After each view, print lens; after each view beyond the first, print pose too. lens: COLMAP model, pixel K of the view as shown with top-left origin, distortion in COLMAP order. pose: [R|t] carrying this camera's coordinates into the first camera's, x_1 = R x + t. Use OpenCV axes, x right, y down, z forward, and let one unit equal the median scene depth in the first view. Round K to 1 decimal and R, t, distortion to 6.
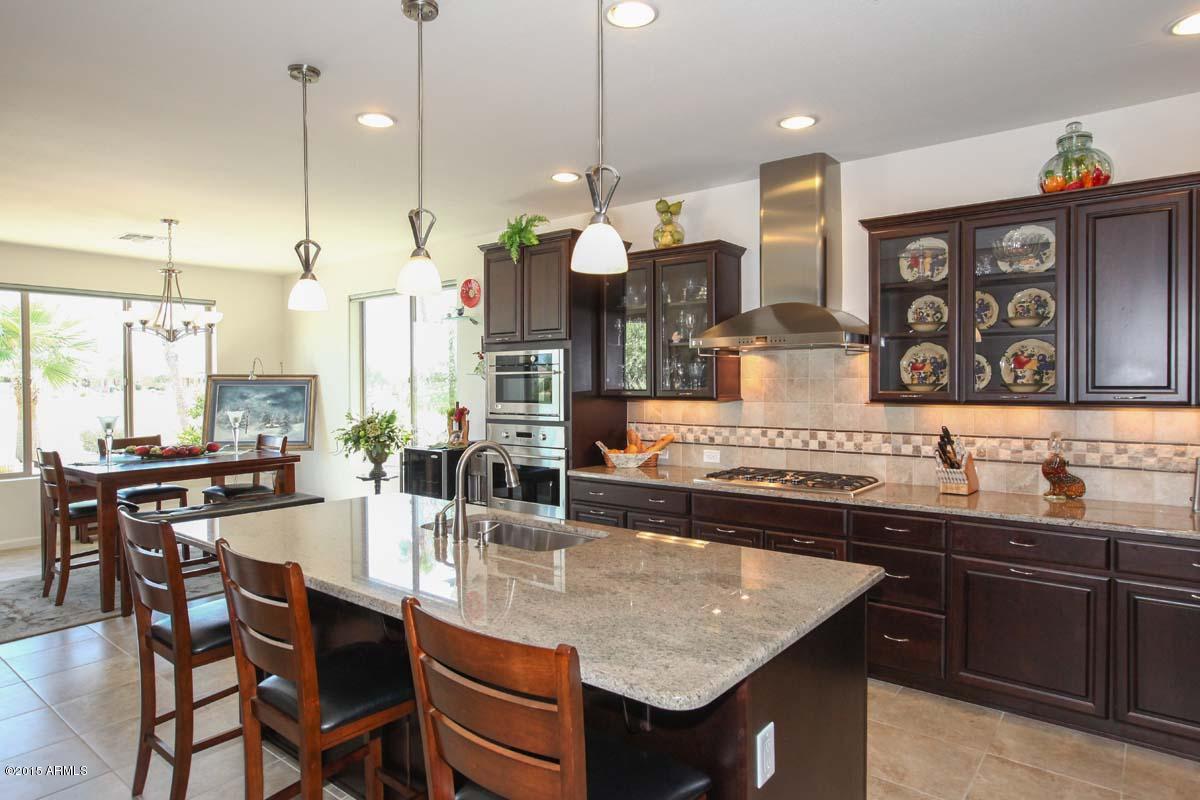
lens RADIAL K [[691.2, 0, 606.7], [0, 691.2, 402.4], [0, 0, 1]] dist [-0.060739, 0.056550]
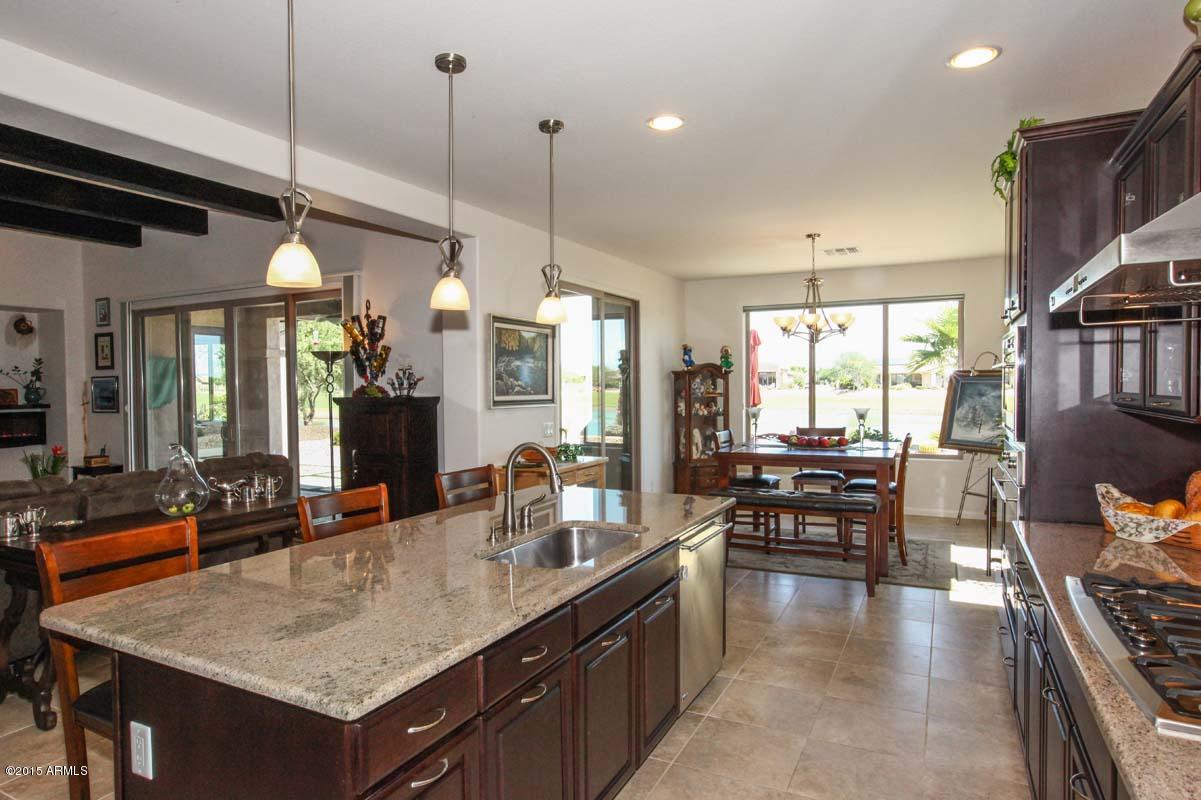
lens RADIAL K [[694.9, 0, 598.9], [0, 694.9, 406.6], [0, 0, 1]] dist [-0.059376, 0.049987]
pose [[0.196441, 0.033290, -0.979950, 0.485097], [-0.018969, 0.999365, 0.030146, -0.016020], [0.980332, 0.012667, 0.196948, 0.524527]]
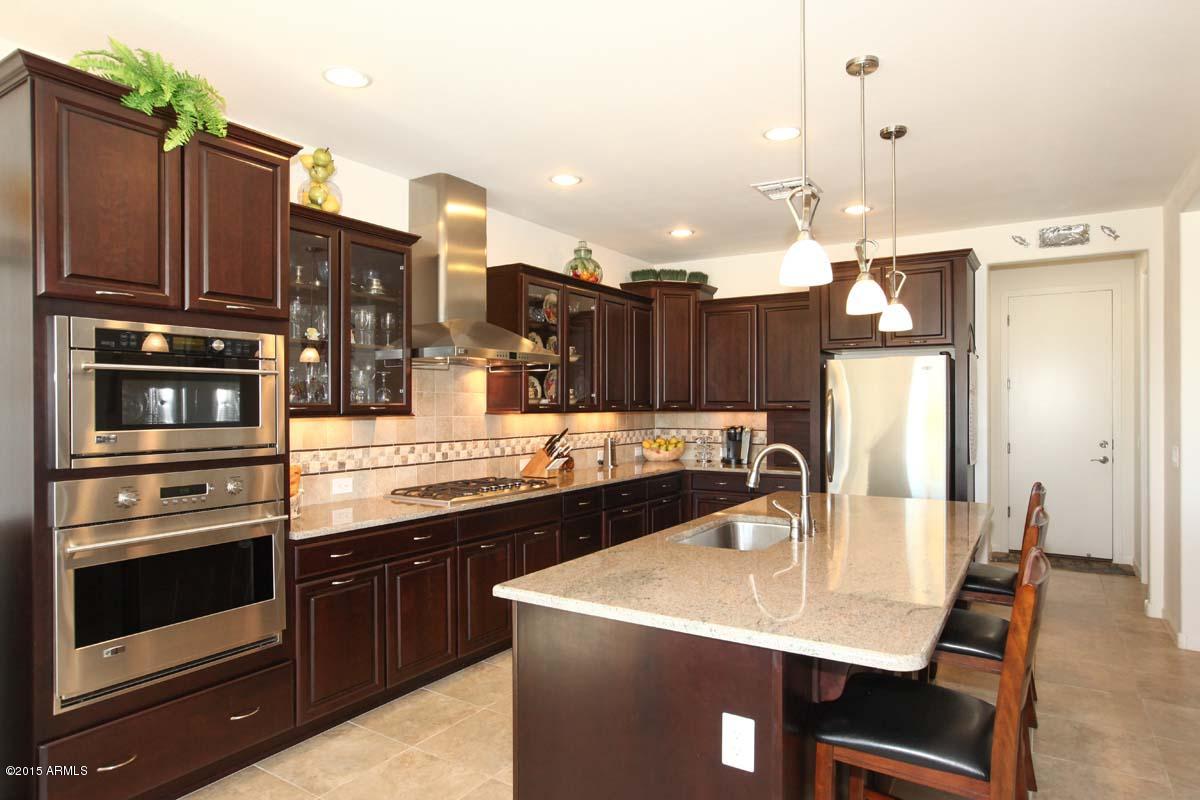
lens RADIAL K [[691.2, 0, 606.7], [0, 691.2, 402.4], [0, 0, 1]] dist [-0.060739, 0.056550]
pose [[-0.102319, 0.008252, 0.994717, -0.701442], [0.031113, 0.999503, -0.005092, -0.006542], [-0.994265, 0.030428, -0.102525, 0.791201]]
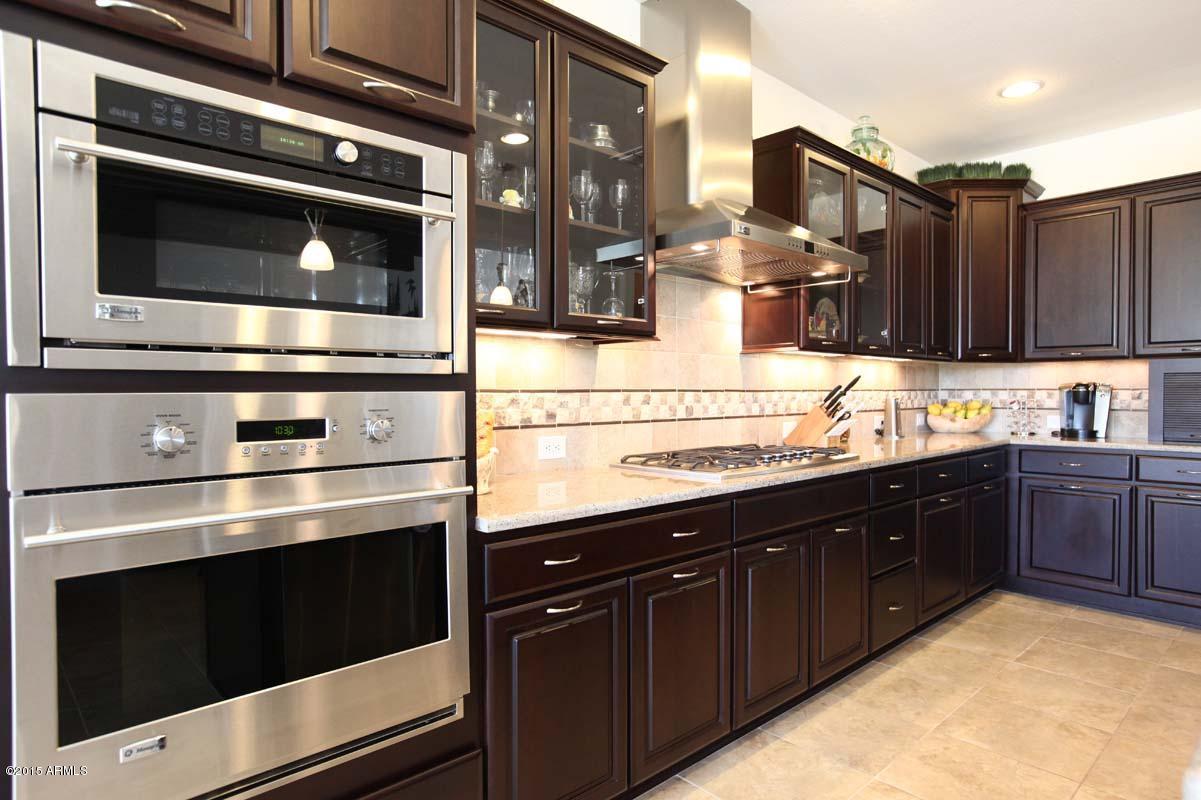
lens RADIAL K [[680.4, 0, 600.5], [0, 680.4, 400.0], [0, 0, 1]] dist [-0.051338, 0.042657]
pose [[0.155253, -0.008054, 0.987842, -0.376163], [0.029370, 0.999562, 0.003533, 0.041263], [-0.987438, 0.028464, 0.155422, 0.902711]]
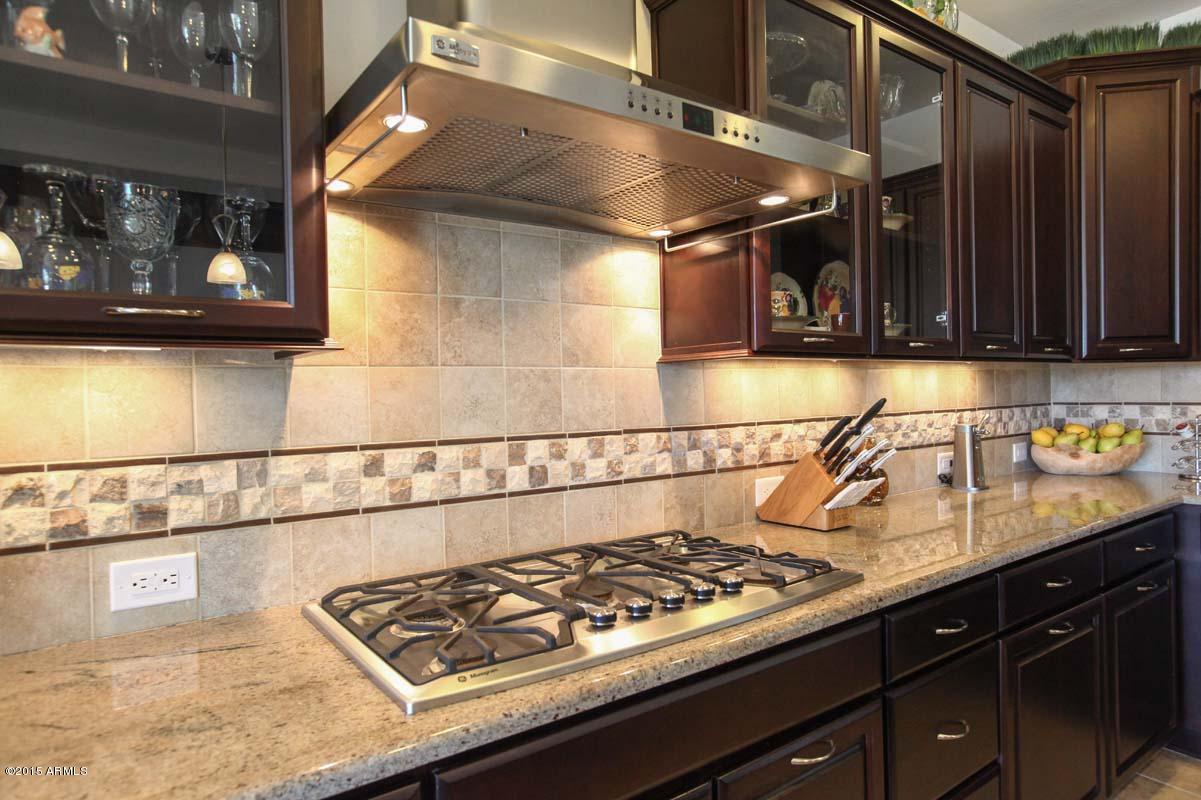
lens RADIAL K [[704.8, 0, 600.5], [0, 704.8, 400.0], [0, 0, 1]] dist [-0.043675, 0.038229]
pose [[0.269421, -0.012757, 0.962938, -0.051423], [0.046136, 0.998935, 0.000325, 0.019343], [-0.961917, 0.044339, 0.269722, 0.789971]]
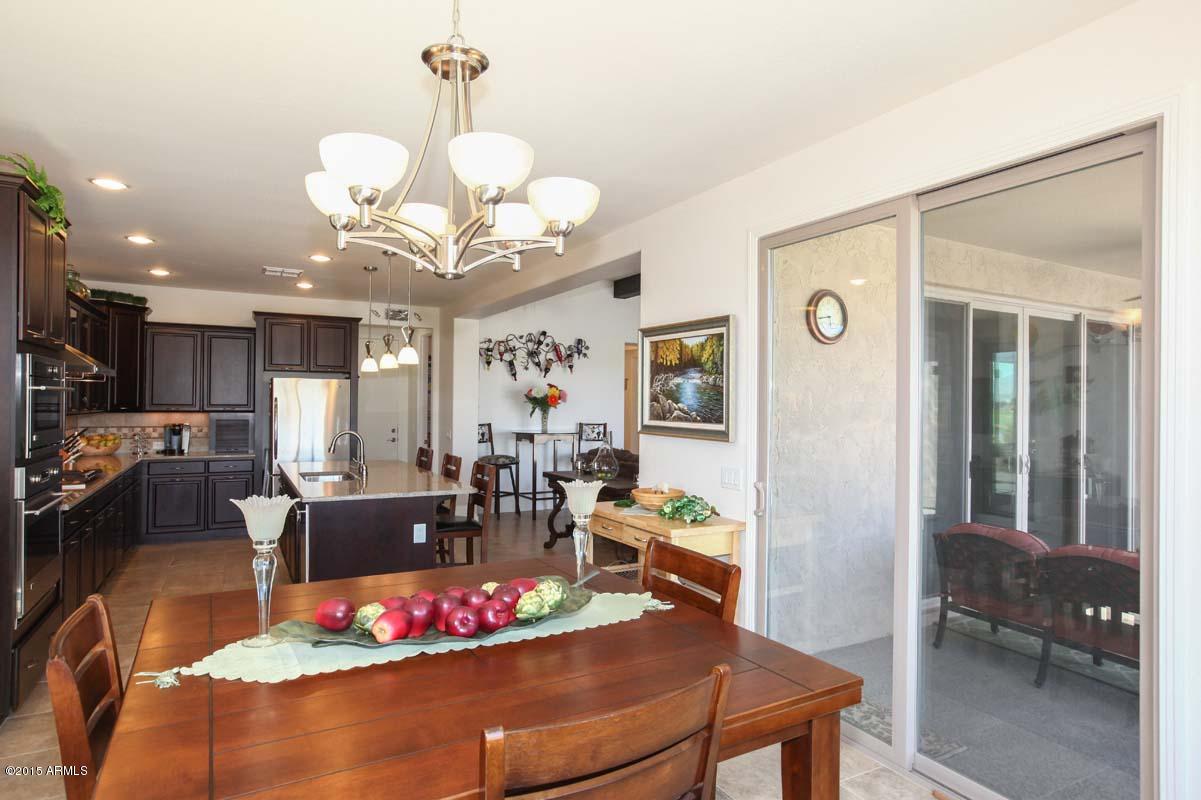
lens RADIAL K [[680.4, 0, 600.5], [0, 680.4, 400.0], [0, 0, 1]] dist [-0.051338, 0.042657]
pose [[-0.922860, -0.002921, 0.385123, -0.989819], [0.004911, 0.999801, 0.019351, -0.044562], [-0.385103, 0.019750, -0.922662, 1.523583]]
